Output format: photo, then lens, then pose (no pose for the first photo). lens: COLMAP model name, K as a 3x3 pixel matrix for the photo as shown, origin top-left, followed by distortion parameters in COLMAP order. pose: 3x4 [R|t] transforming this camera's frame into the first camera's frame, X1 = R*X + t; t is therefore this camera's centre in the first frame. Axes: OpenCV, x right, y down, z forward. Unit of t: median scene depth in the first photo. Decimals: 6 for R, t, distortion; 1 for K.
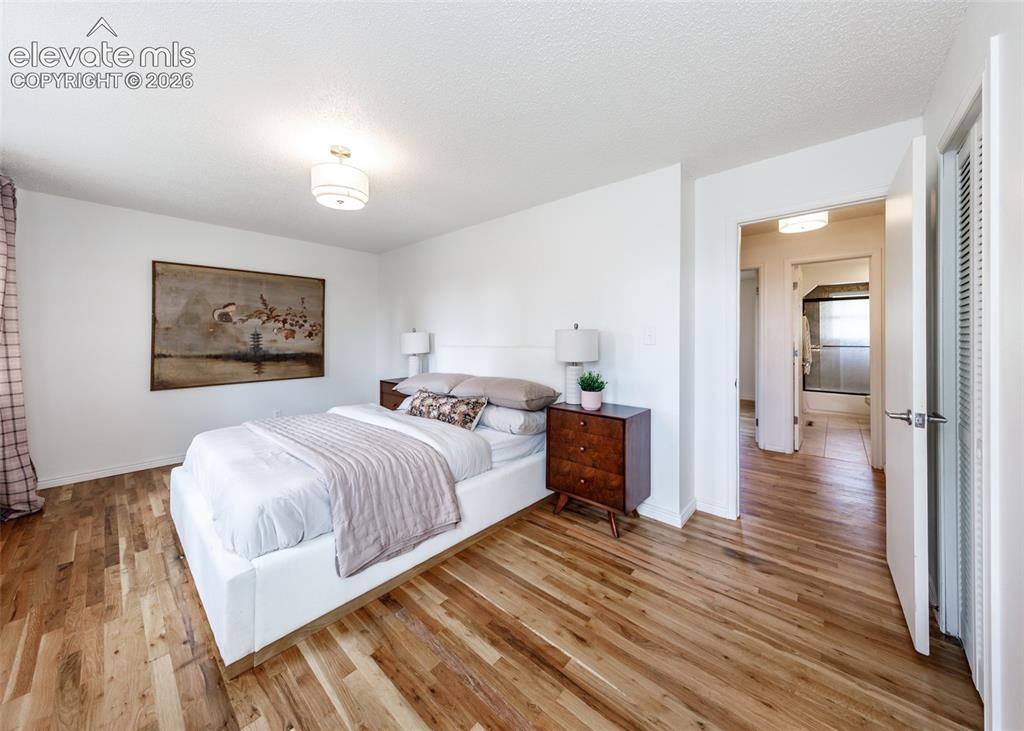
lens RADIAL K [[356.2, 0, 516.0], [0, 356.2, 332.5], [0, 0, 1]] dist [-0.000407, -0.000209]
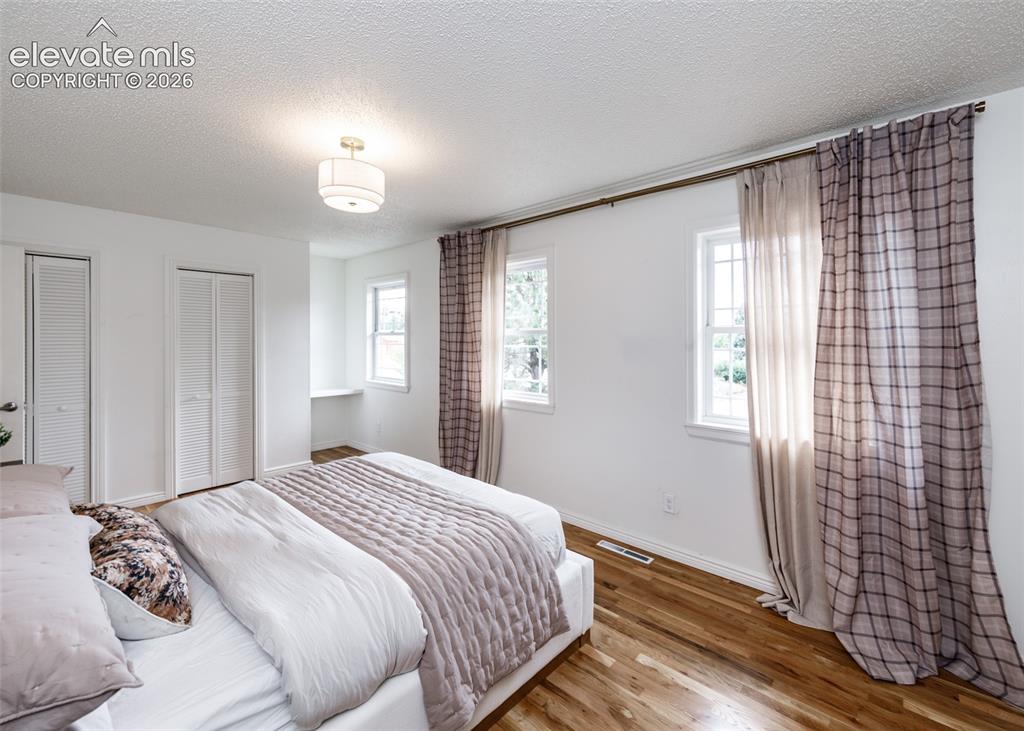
lens RADIAL K [[451.2, 0, 513.7], [0, 451.2, 337.7], [0, 0, 1]] dist [0.001353, -0.000123]
pose [[-0.999474, 0.009596, 0.030977, -0.683779], [0.009534, 0.999952, -0.002160, -0.027706], [-0.030996, -0.001864, -0.999518, 1.488177]]
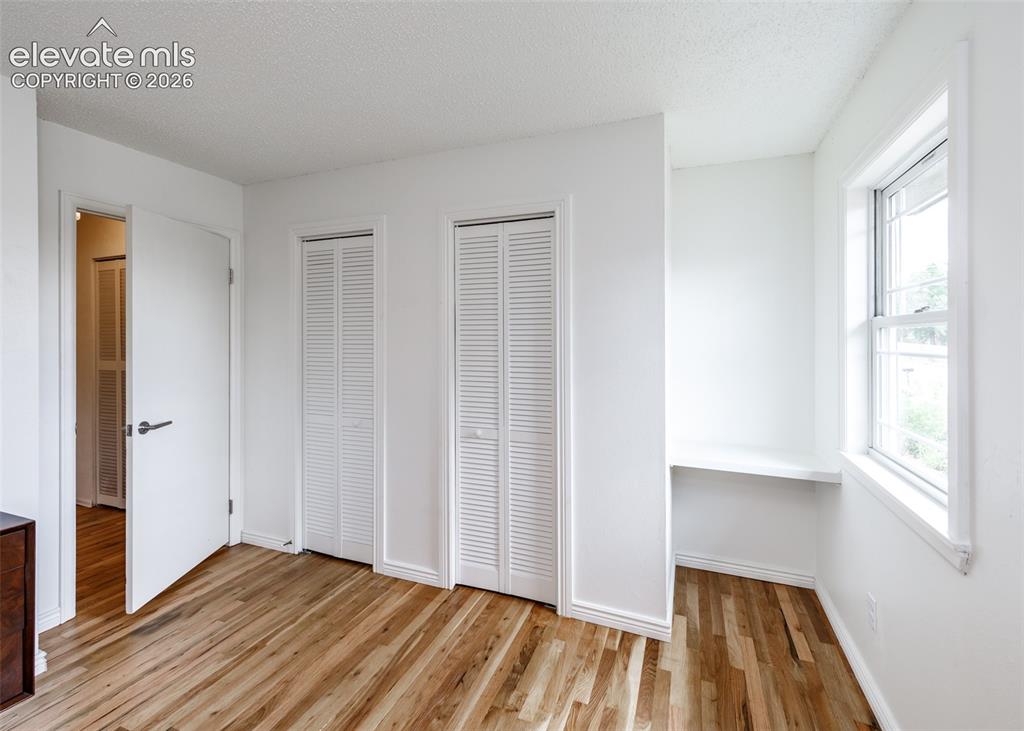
lens RADIAL K [[451.2, 0, 513.7], [0, 451.2, 337.7], [0, 0, 1]] dist [0.001353, -0.000123]
pose [[-0.335043, 0.007489, 0.942173, -0.494164], [-0.000128, 0.999968, -0.007994, -0.027663], [-0.942203, -0.002799, -0.335032, 0.429241]]
